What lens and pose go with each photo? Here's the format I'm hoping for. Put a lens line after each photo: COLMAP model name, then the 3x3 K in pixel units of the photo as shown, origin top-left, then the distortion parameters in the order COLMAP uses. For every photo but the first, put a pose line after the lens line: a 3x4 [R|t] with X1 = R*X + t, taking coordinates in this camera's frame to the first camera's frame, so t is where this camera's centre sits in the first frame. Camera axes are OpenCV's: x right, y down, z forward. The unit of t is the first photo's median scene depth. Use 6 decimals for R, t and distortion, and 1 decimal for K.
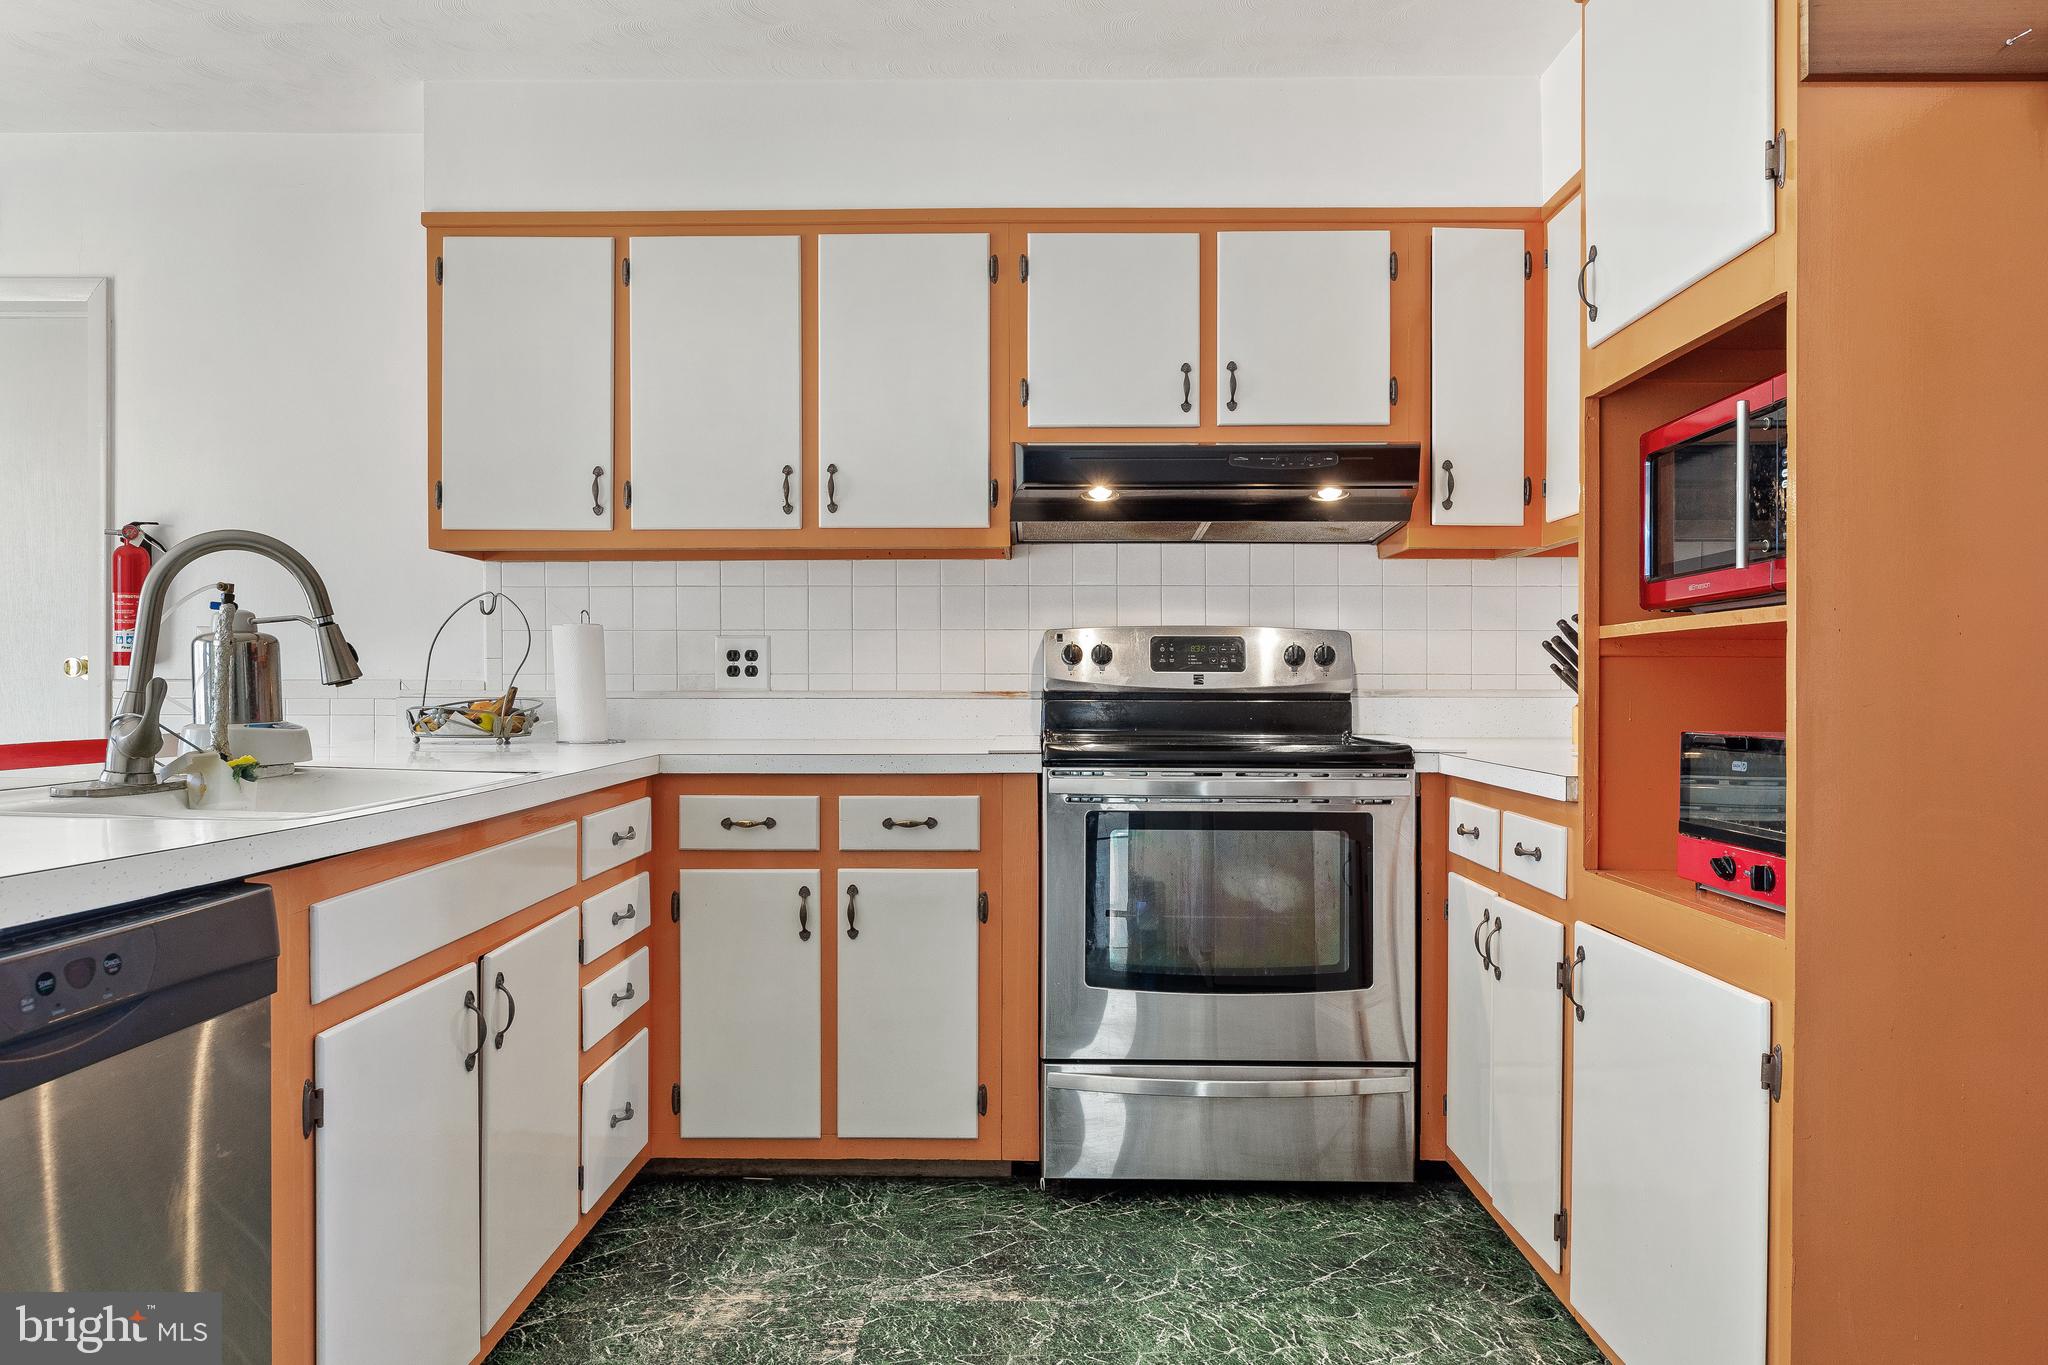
lens RADIAL K [[1372.5, 0, 1040.8], [0, 1372.5, 694.2], [0, 0, 1]] dist [0.019819, -0.002677]
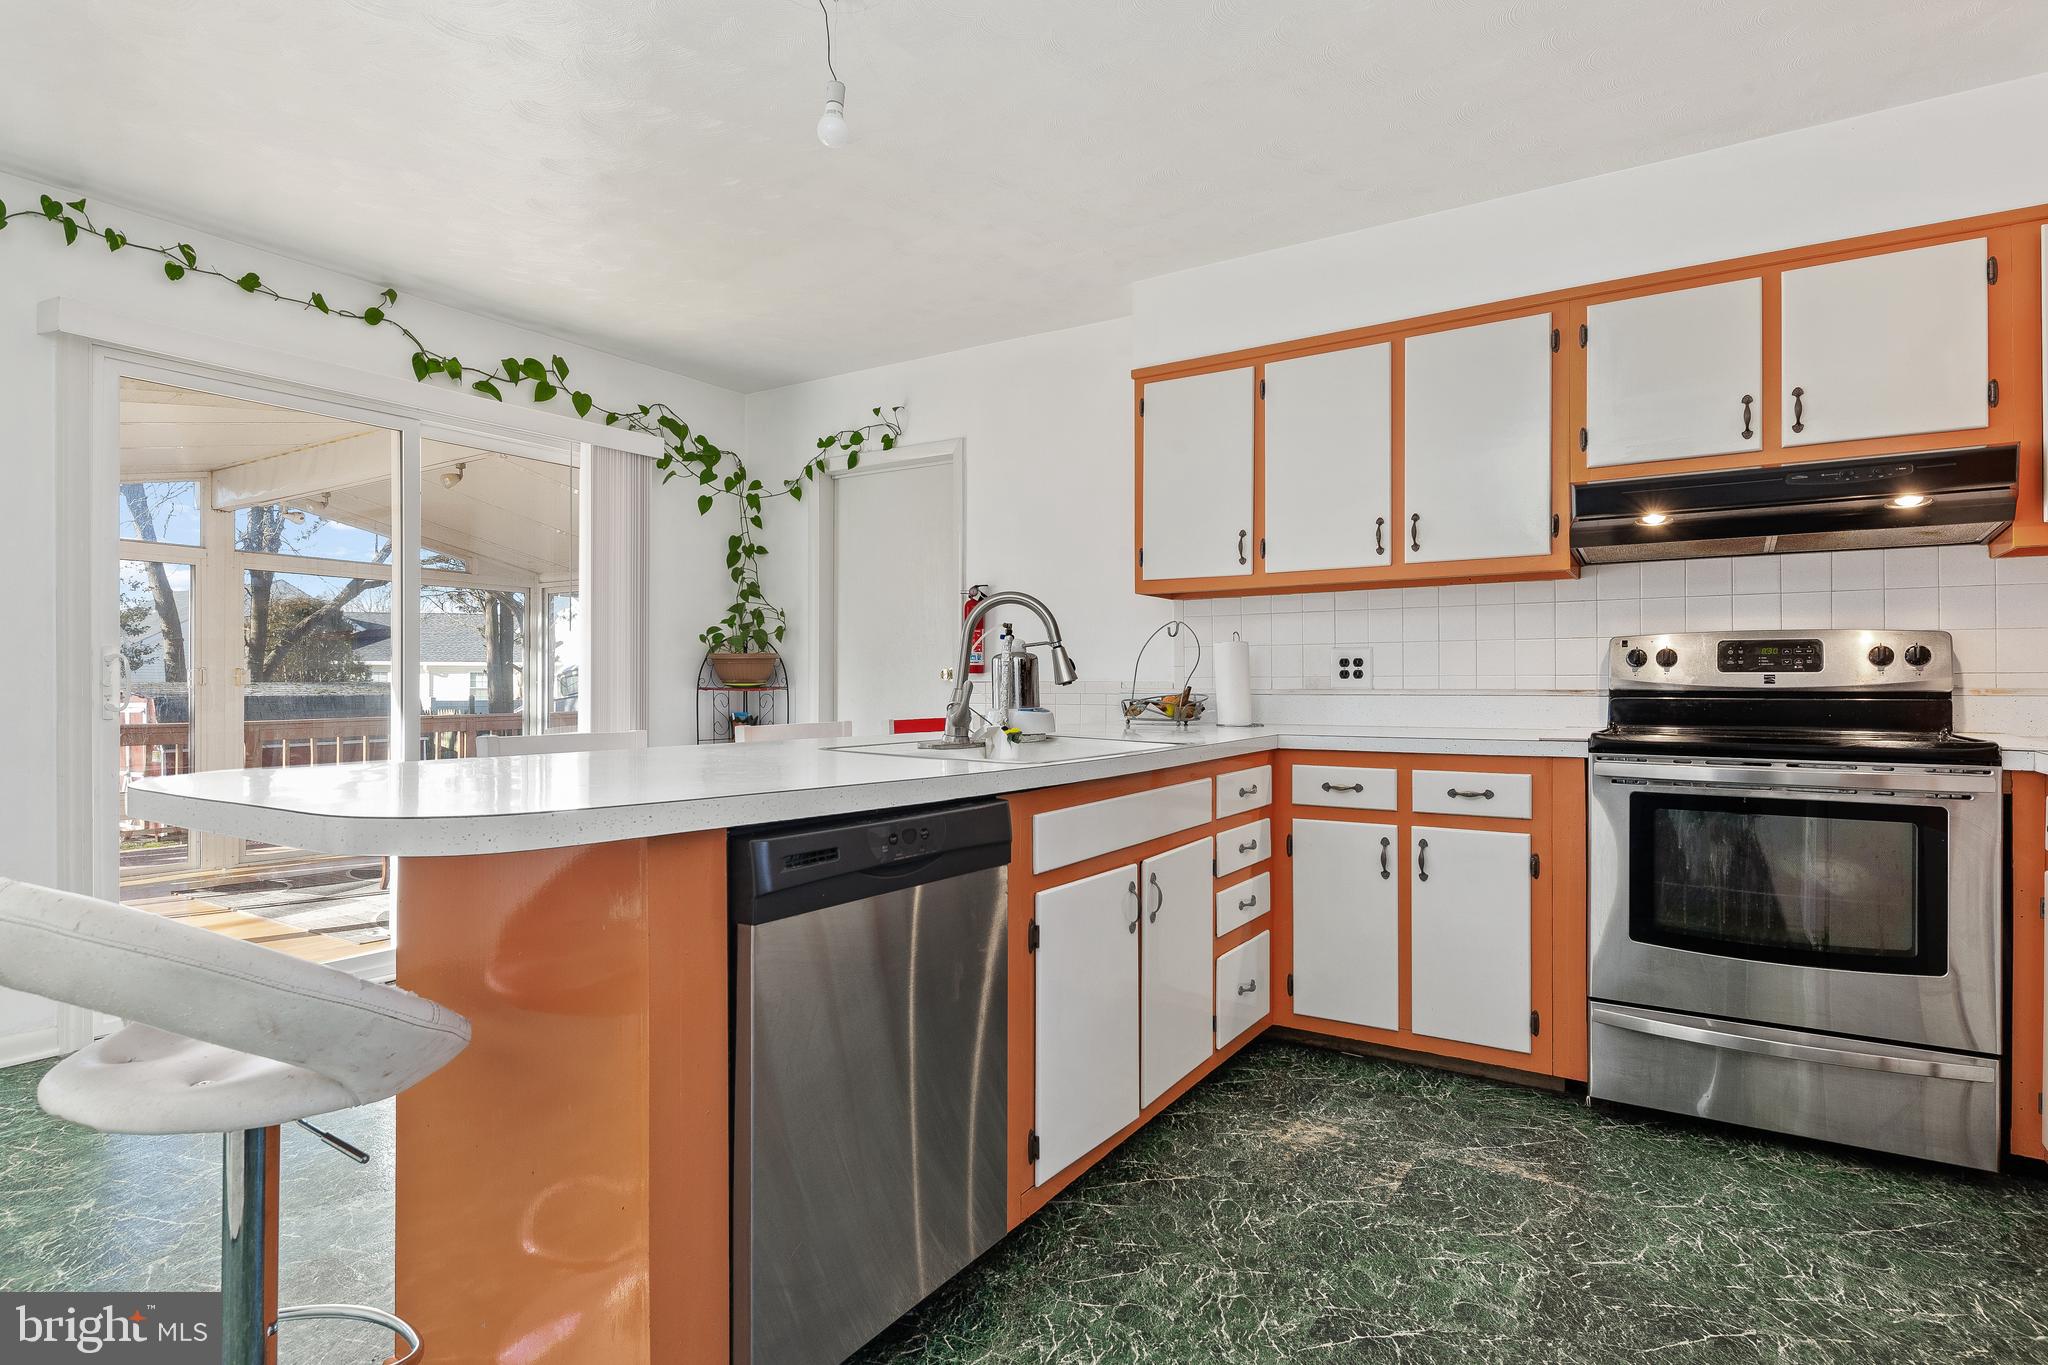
lens RADIAL K [[1084.4, 0, 1024.0], [0, 1084.4, 682.5], [0, 0, 1]] dist [0.027061, -0.009510]
pose [[0.848159, -0.002828, -0.529734, 0.088140], [-0.002323, 0.999956, -0.009058, 0.001600], [0.529736, 0.008913, 0.848116, -0.069604]]
